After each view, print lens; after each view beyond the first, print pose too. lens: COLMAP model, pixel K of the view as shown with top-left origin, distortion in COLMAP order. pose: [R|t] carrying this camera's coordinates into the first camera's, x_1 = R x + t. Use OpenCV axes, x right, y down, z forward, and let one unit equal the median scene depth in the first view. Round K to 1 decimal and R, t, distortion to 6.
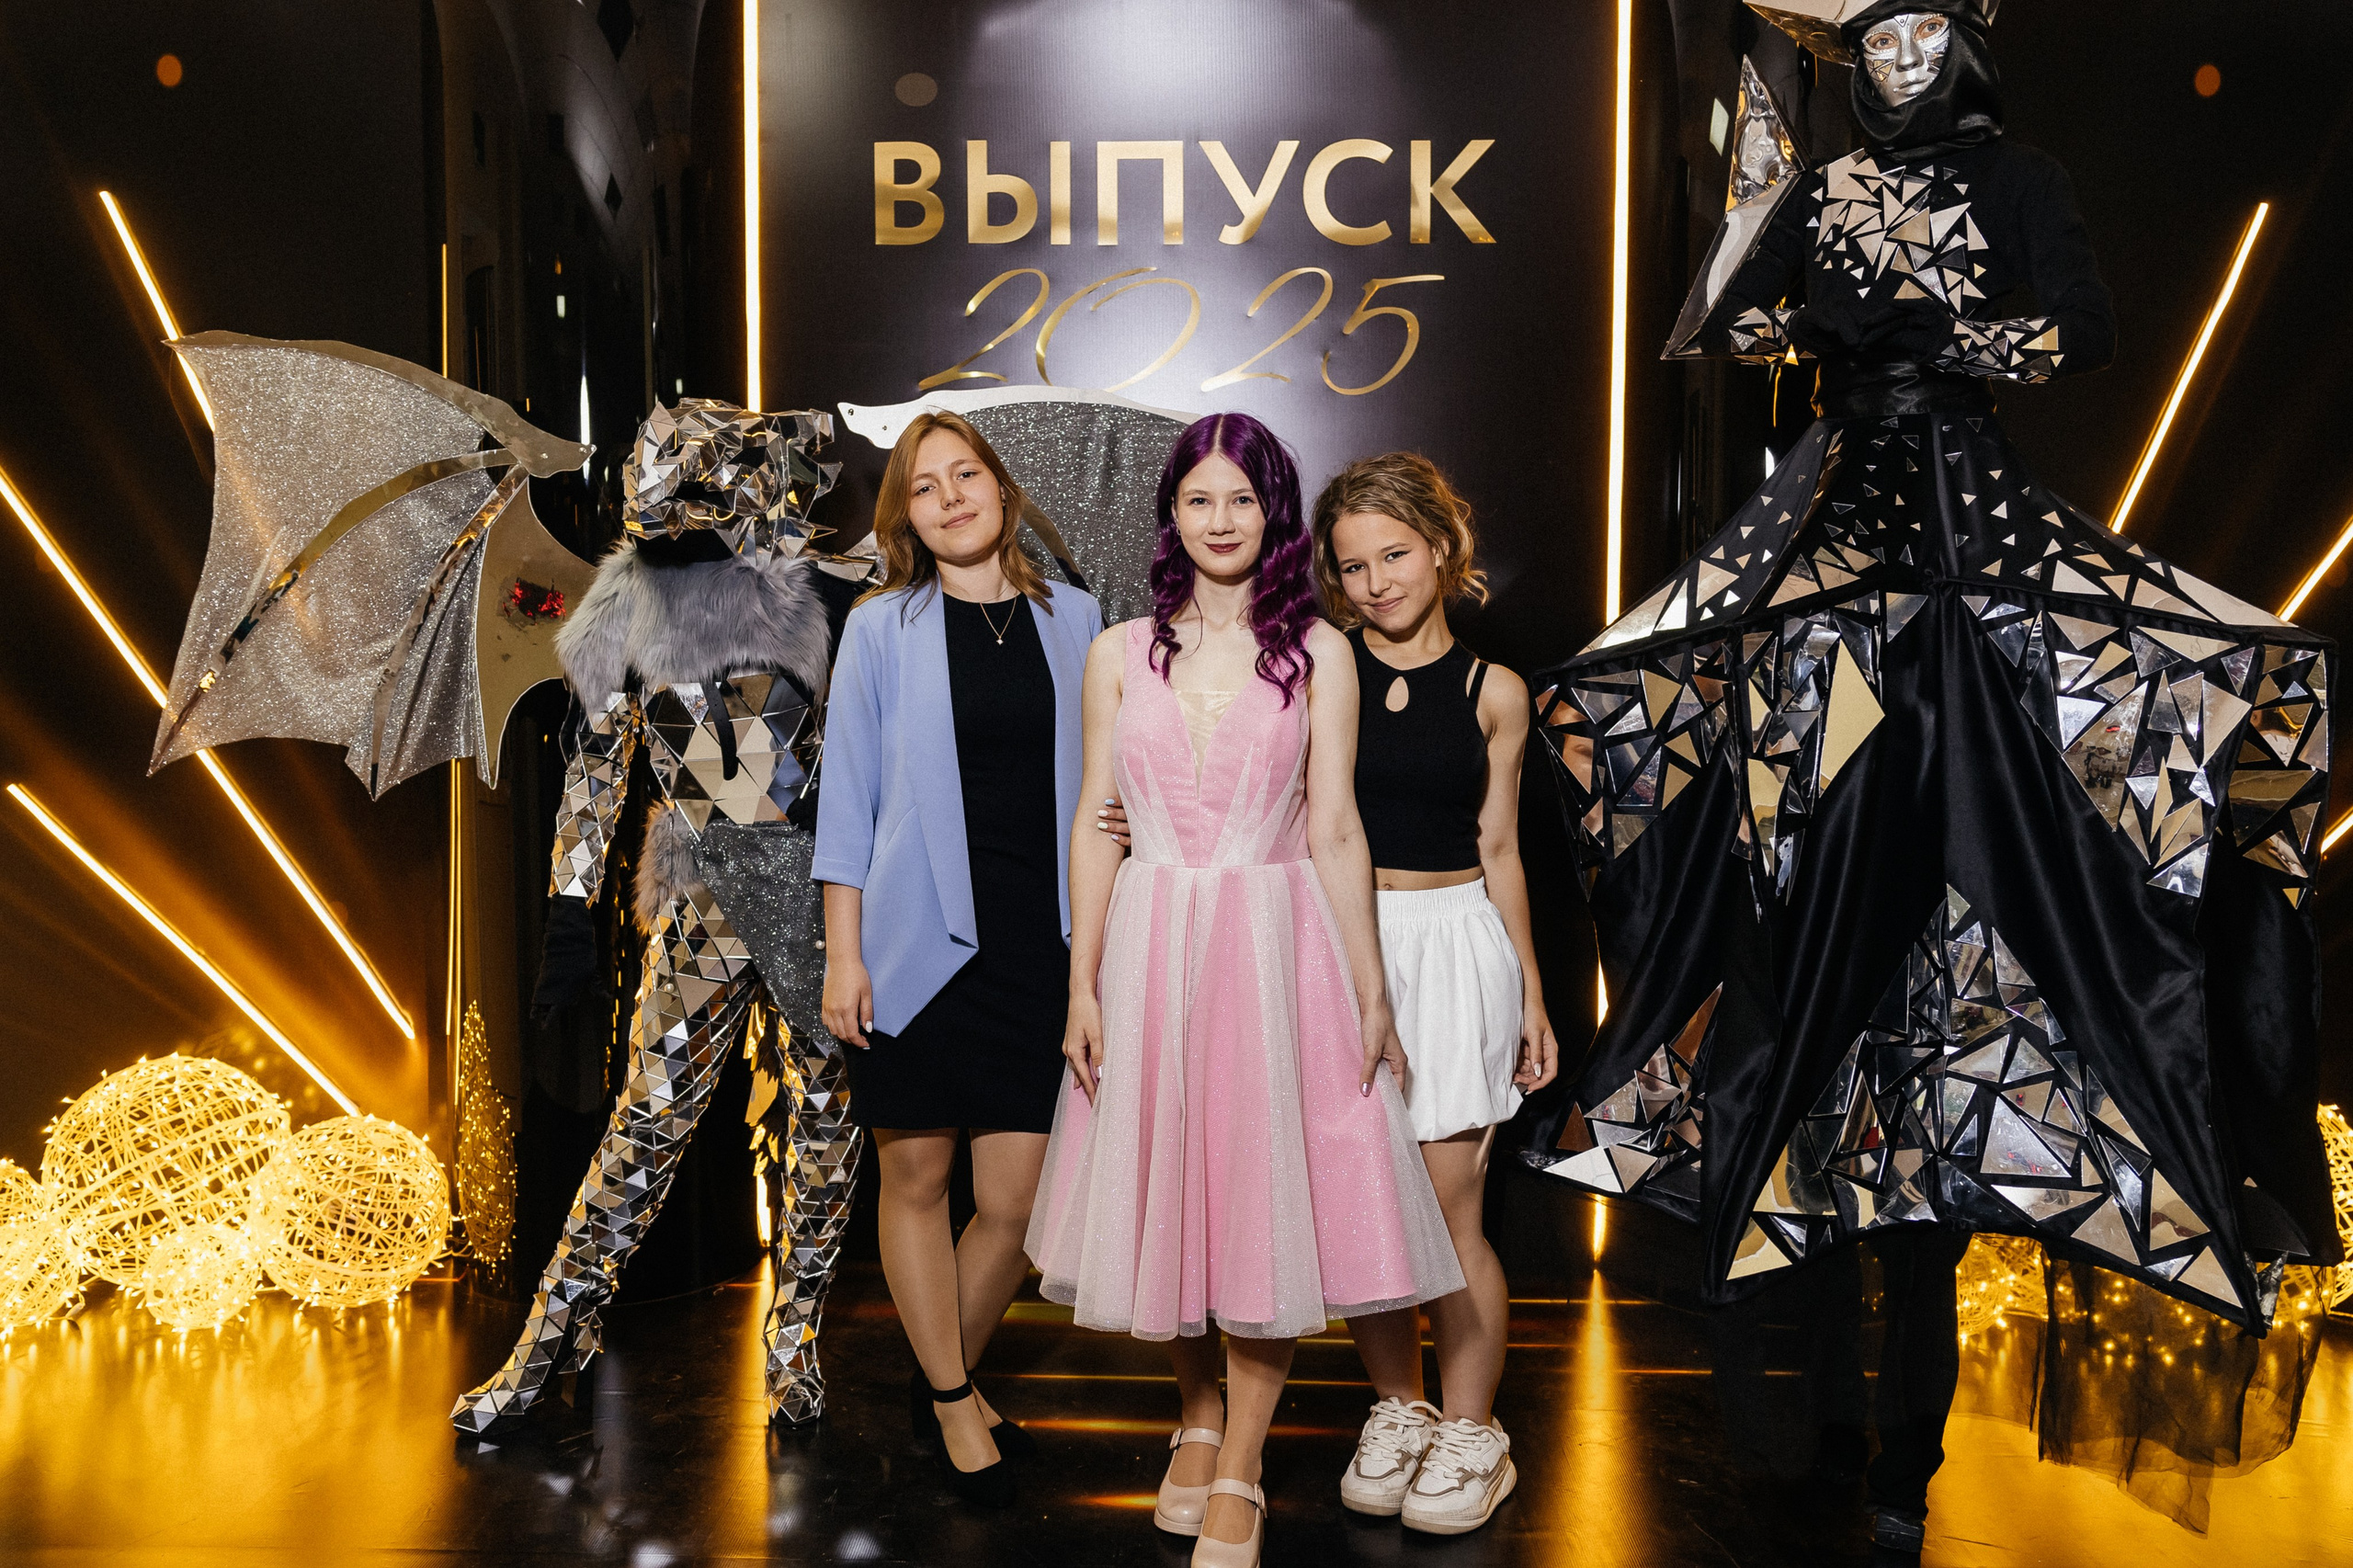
lens RADIAL K [[1896.6, 0, 1221.0], [0, 1896.6, 790.2], [0, 0, 1]] dist [-0.034210, 0.051879]
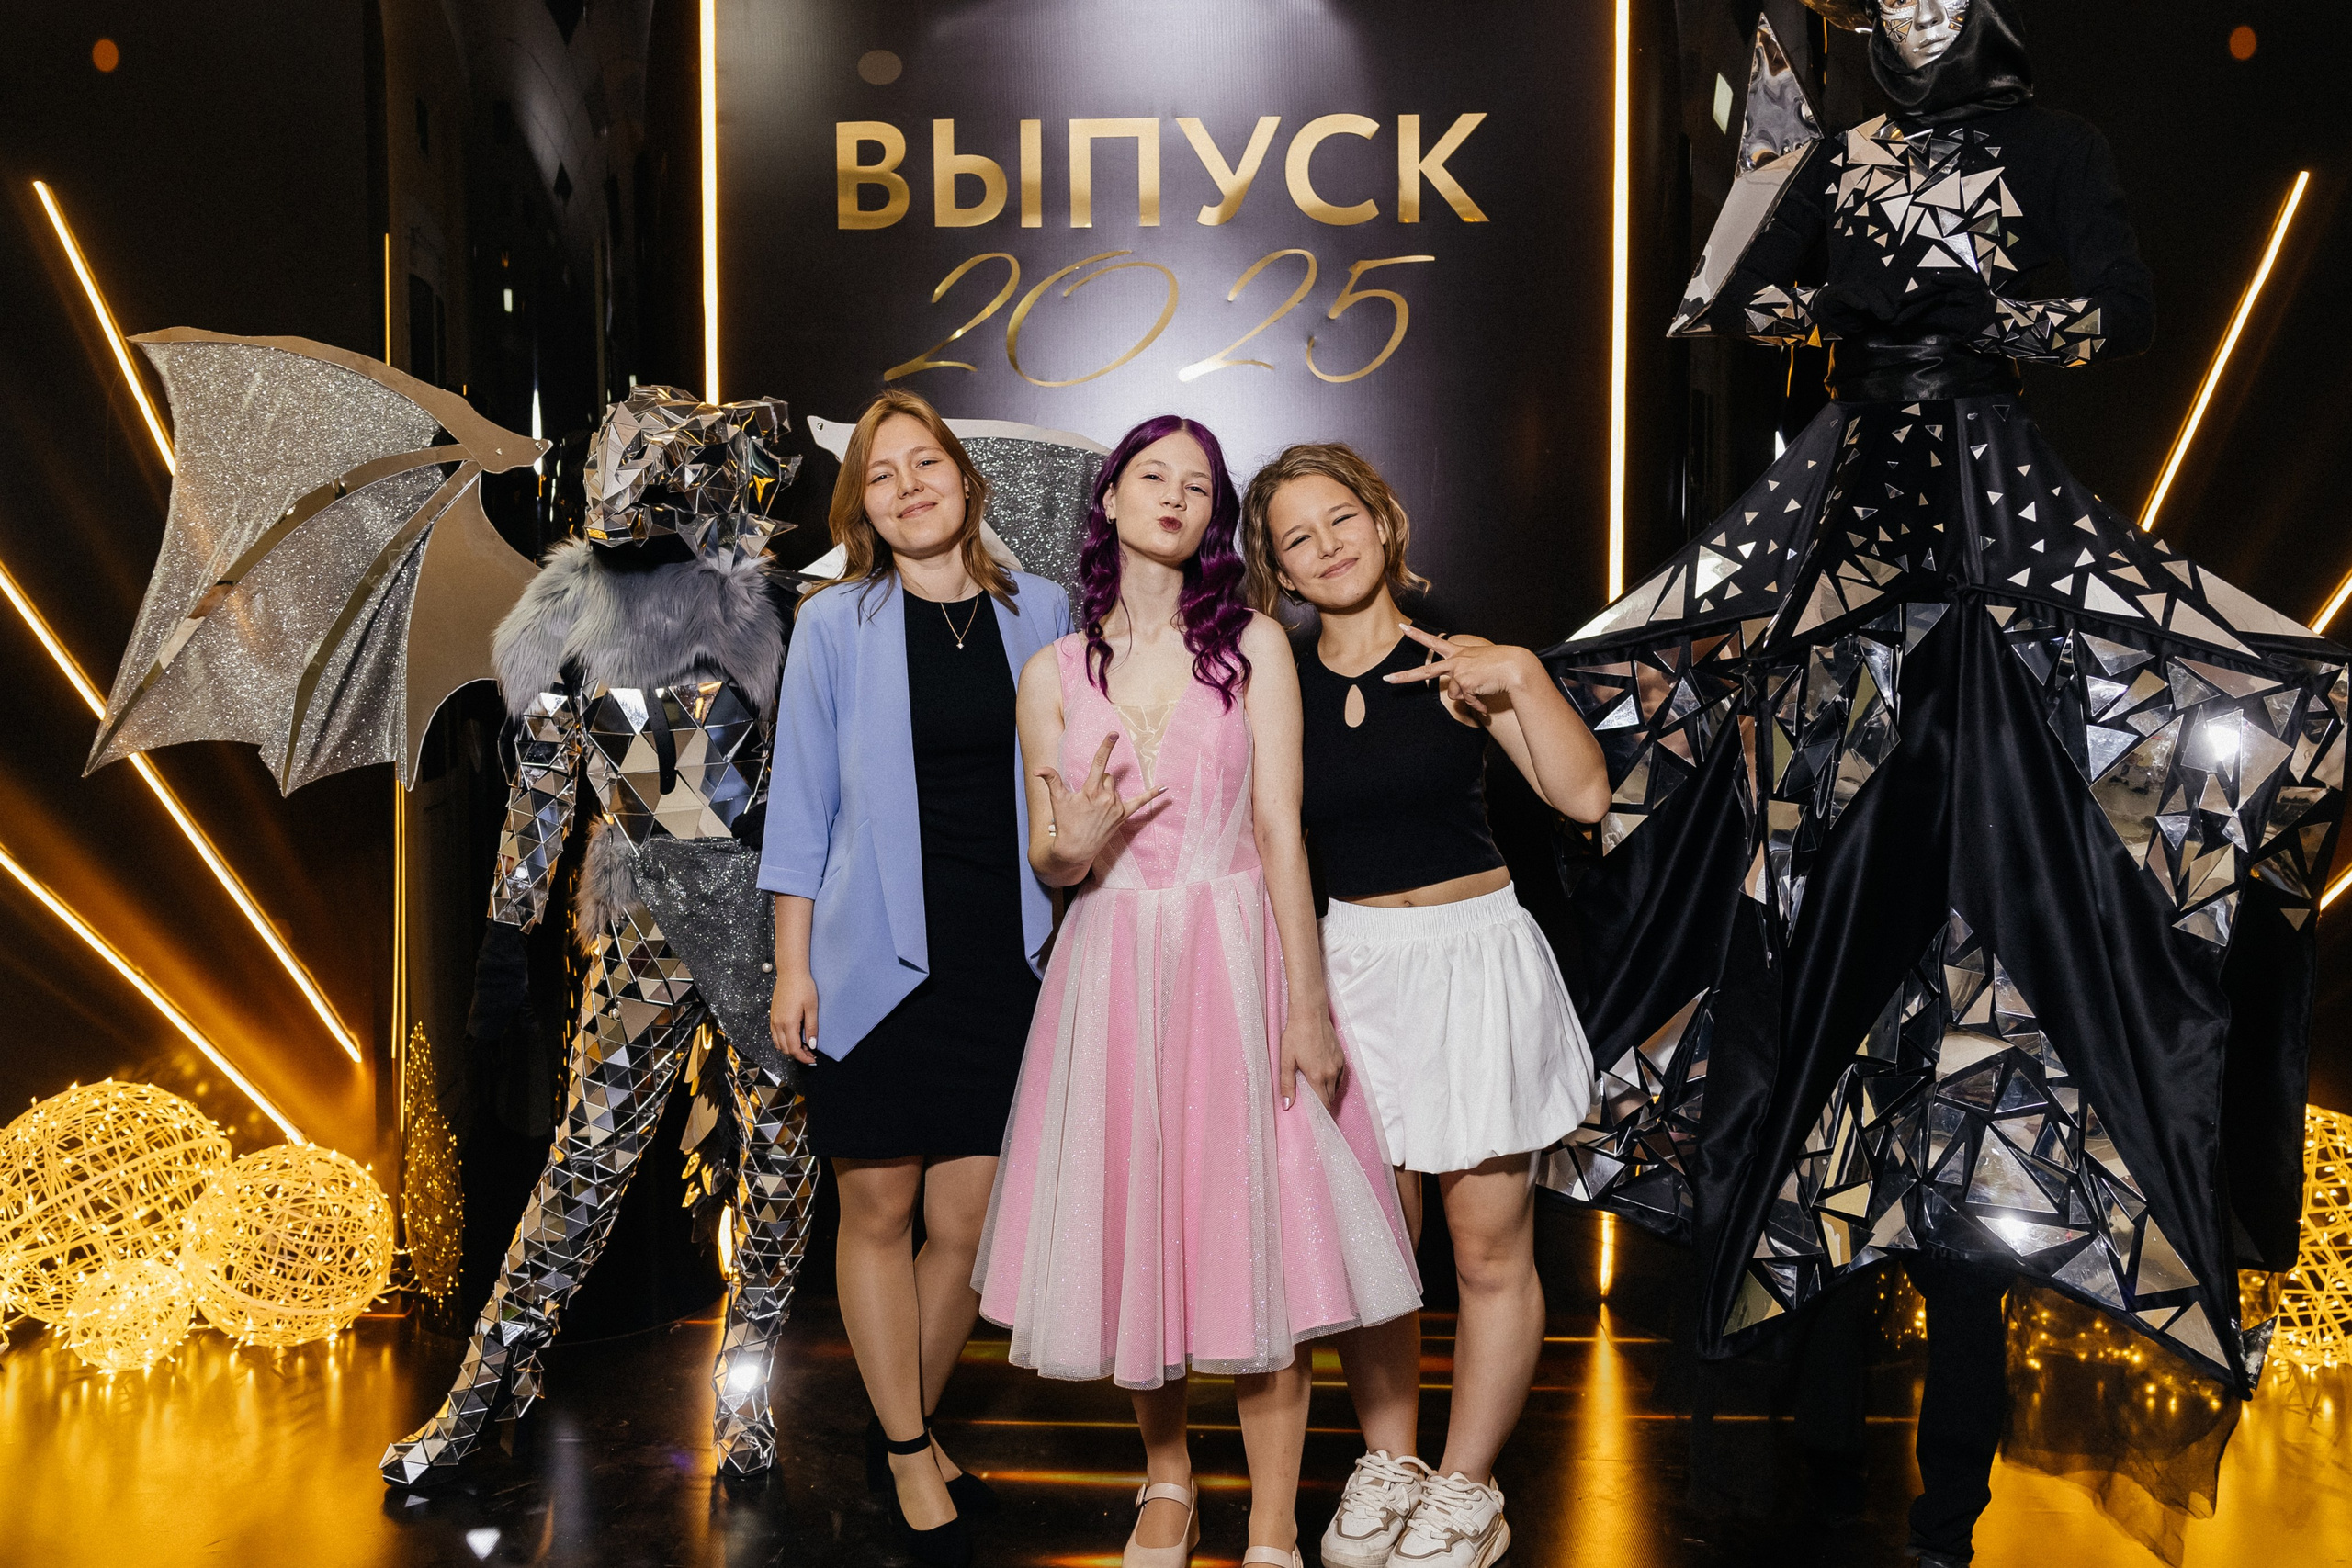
lens RADIAL K [[1895.6, 0, 1205.5], [0, 1895.6, 781.8], [0, 0, 1]] dist [-0.034210, 0.051879]
pose [[0.999846, -0.004445, -0.016960, 0.018677], [0.004328, 0.999967, -0.006937, -0.002295], [0.016991, 0.006863, 0.999832, 0.053050]]
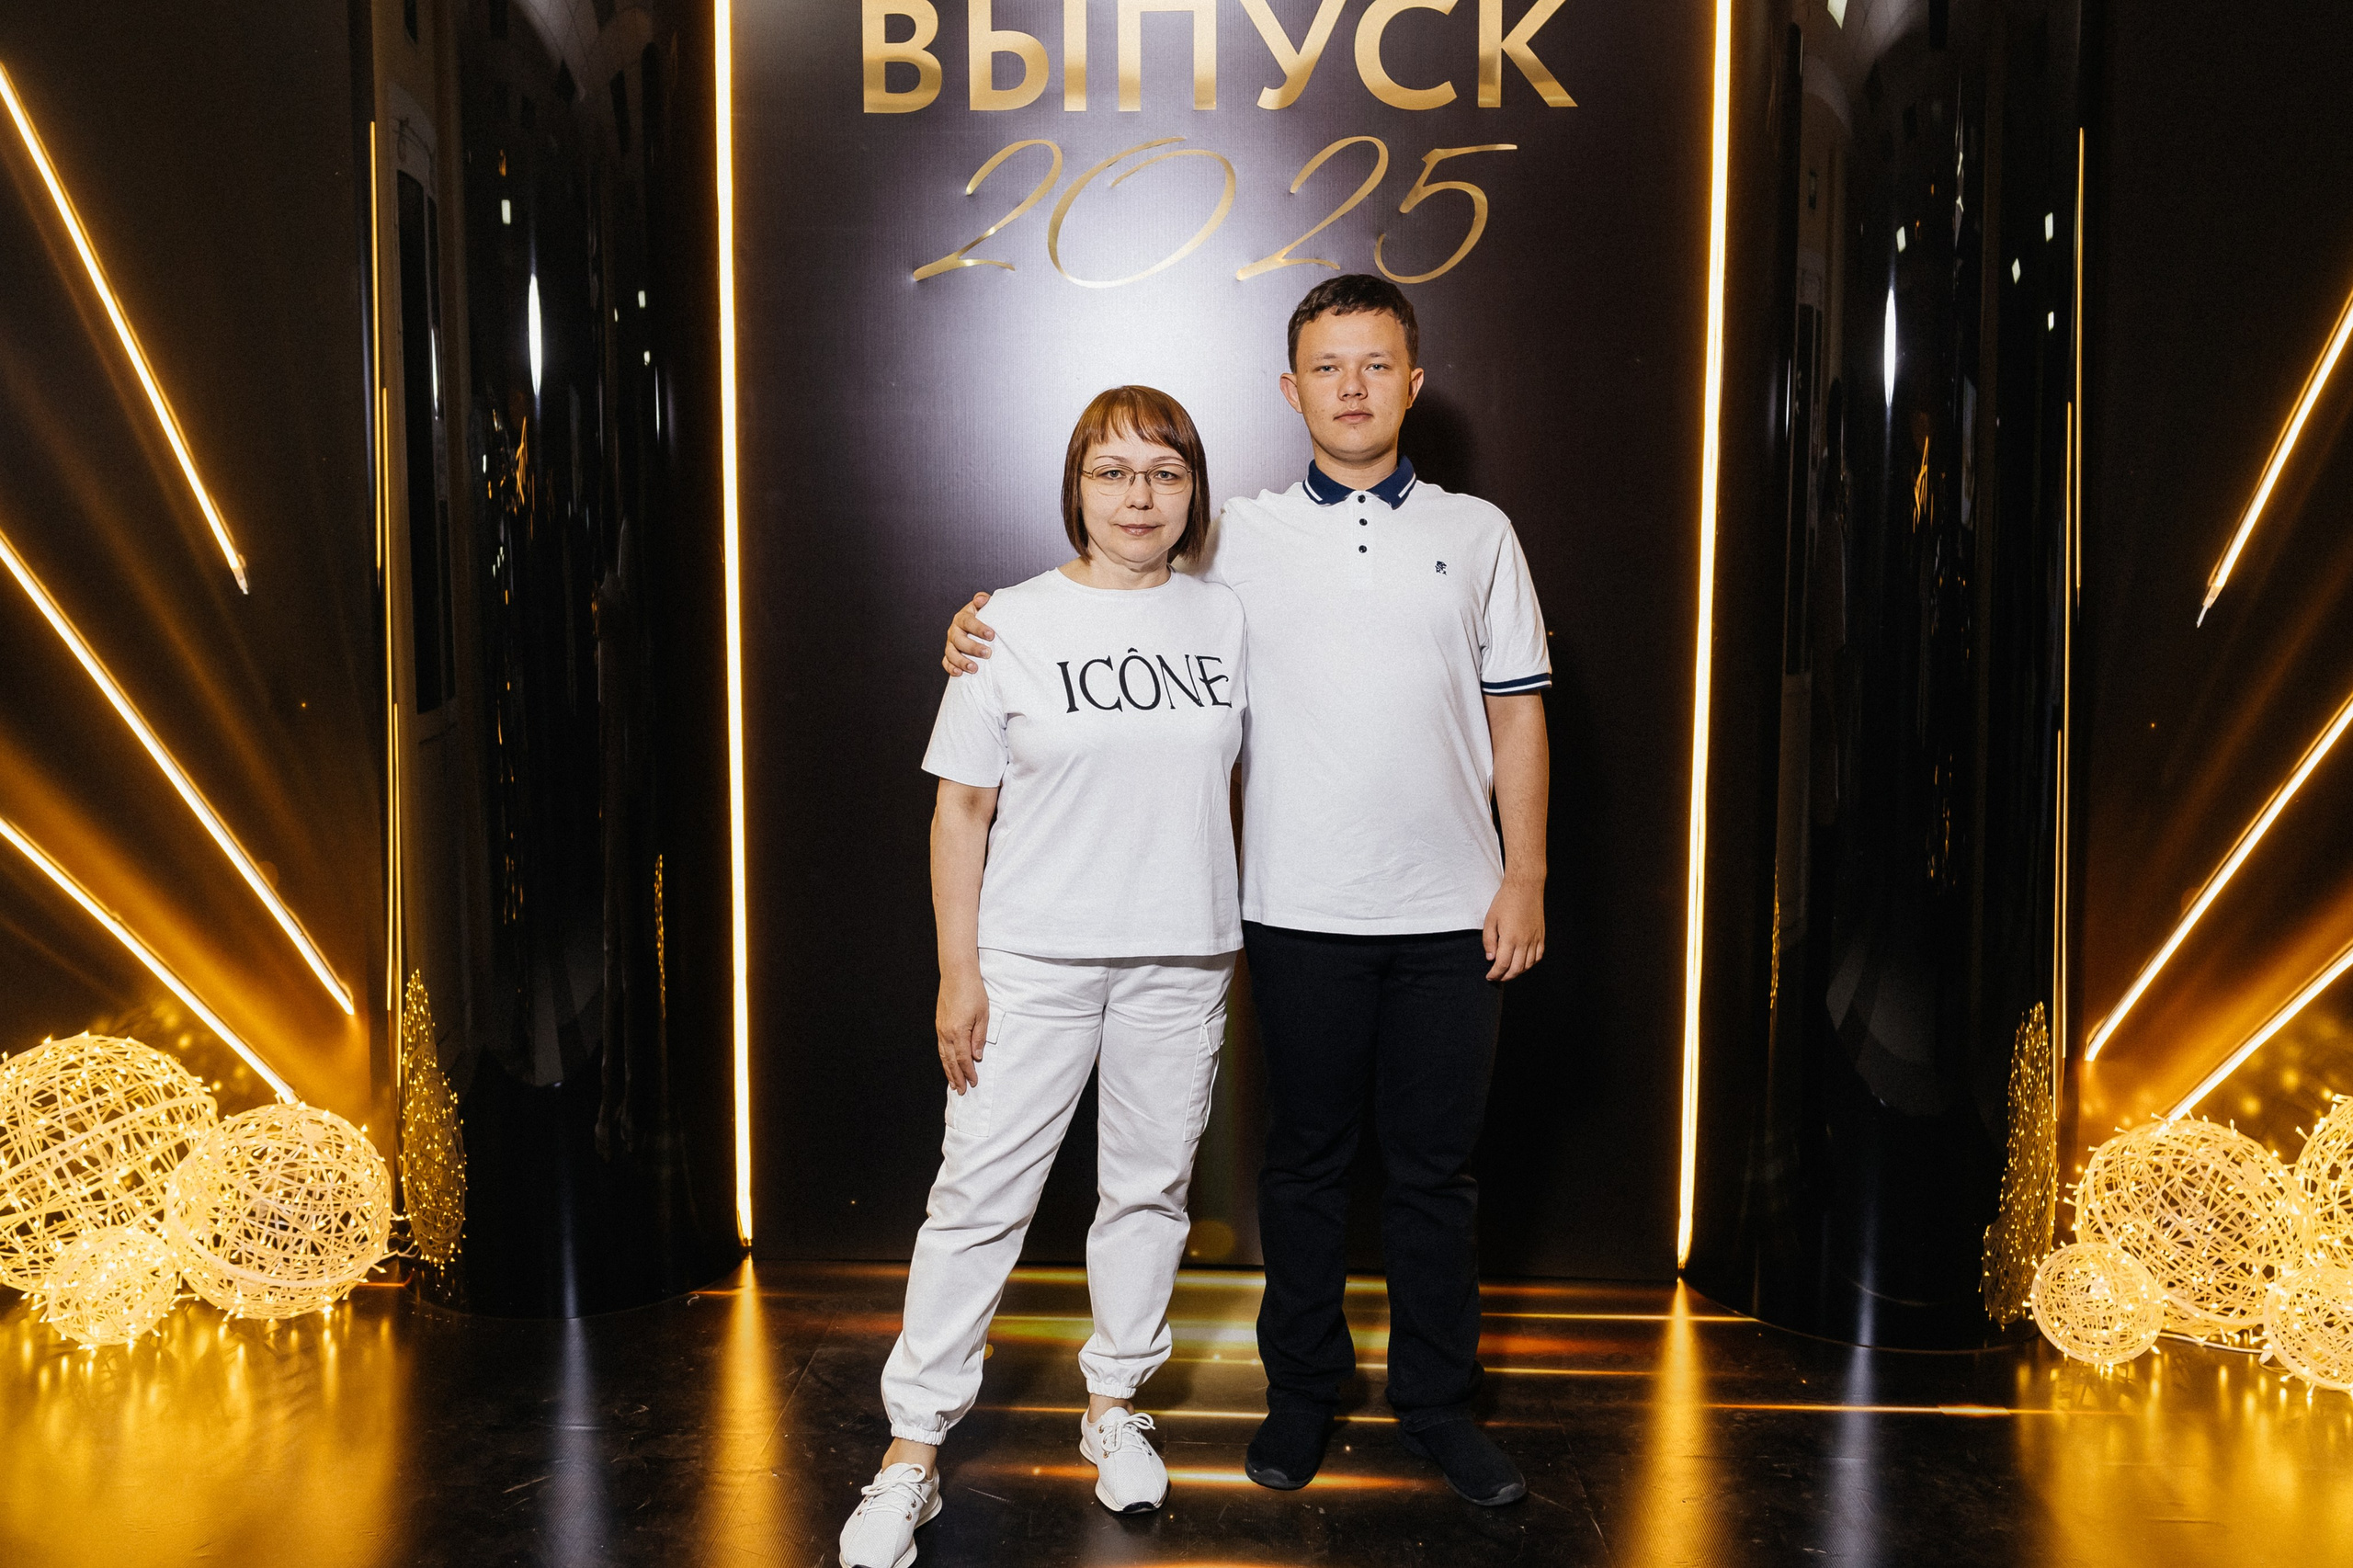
lens RADIAL K [[1896.6, 0, 1178.6], [0, 1896.6, 787.5], [0, 0, 1]] dist [-0.034210, 0.051879]
pose [[0.999759, 0.001185, -0.021899, -0.018535], [-0.000479, 0.999481, 0.032215, -0.005364], [0.021926, -0.032196, 0.999241, 0.125733]]
